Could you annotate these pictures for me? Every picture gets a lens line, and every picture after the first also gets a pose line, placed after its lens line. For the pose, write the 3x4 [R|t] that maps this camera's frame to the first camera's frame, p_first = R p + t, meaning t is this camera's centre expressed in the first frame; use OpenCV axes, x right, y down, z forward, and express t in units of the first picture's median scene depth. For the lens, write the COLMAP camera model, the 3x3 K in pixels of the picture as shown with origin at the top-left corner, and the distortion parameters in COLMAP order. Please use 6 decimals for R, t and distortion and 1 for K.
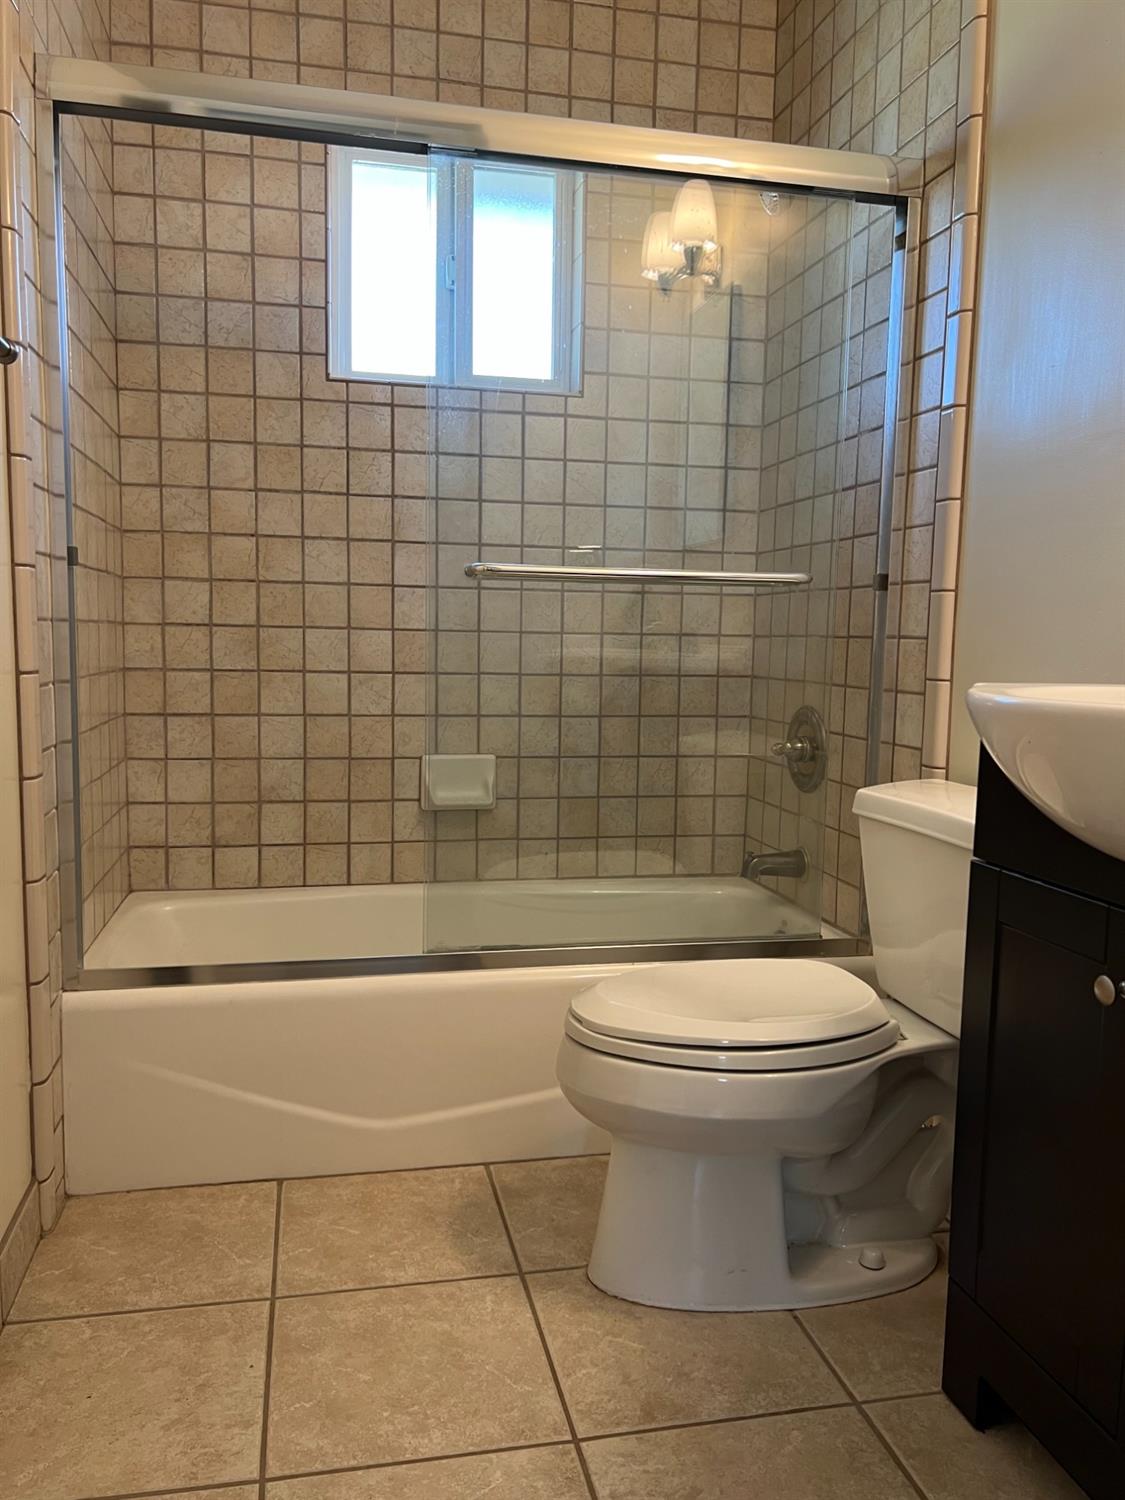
lens RADIAL K [[1110.6, 0, 559.2], [0, 1110.6, 739.0], [0, 0, 1]] dist [0.040426, -0.053622]
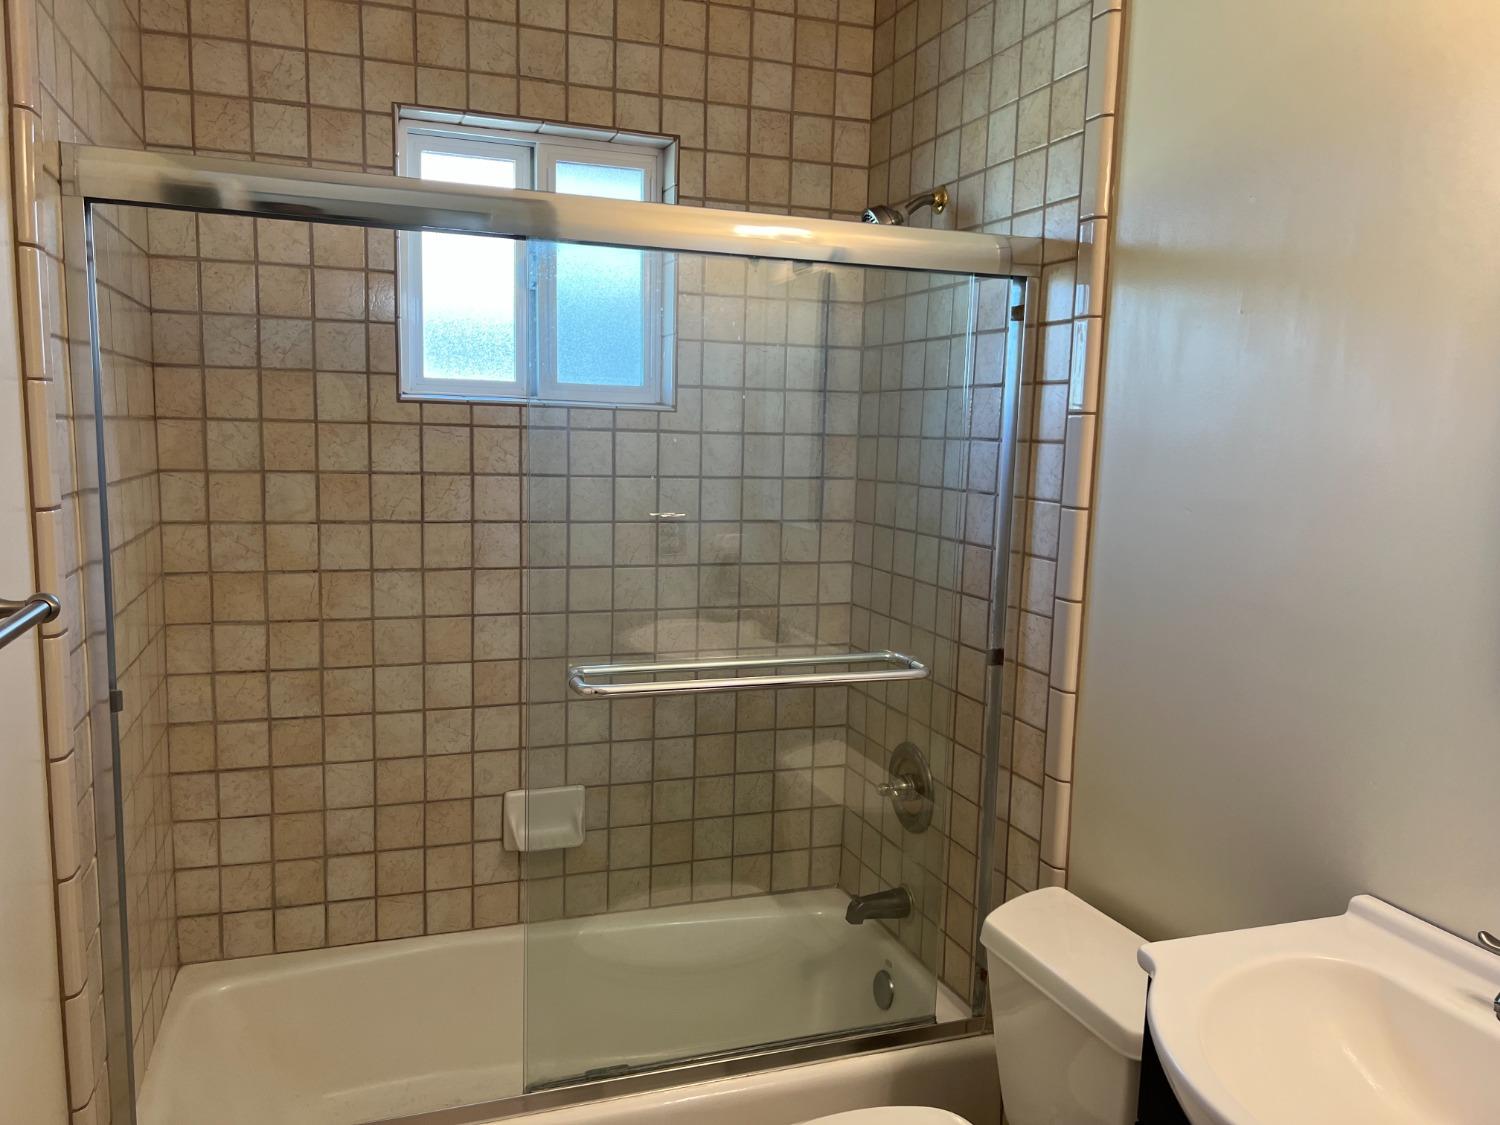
lens RADIAL K [[1110.6, 0, 749.3], [0, 1110.6, 563.2], [0, 0, 1]] dist [0.040426, -0.053622]
pose [[0.991893, -0.008502, 0.126790, -0.039449], [0.005426, 0.999683, 0.024586, -0.208530], [-0.126959, -0.023699, 0.991625, 0.054772]]
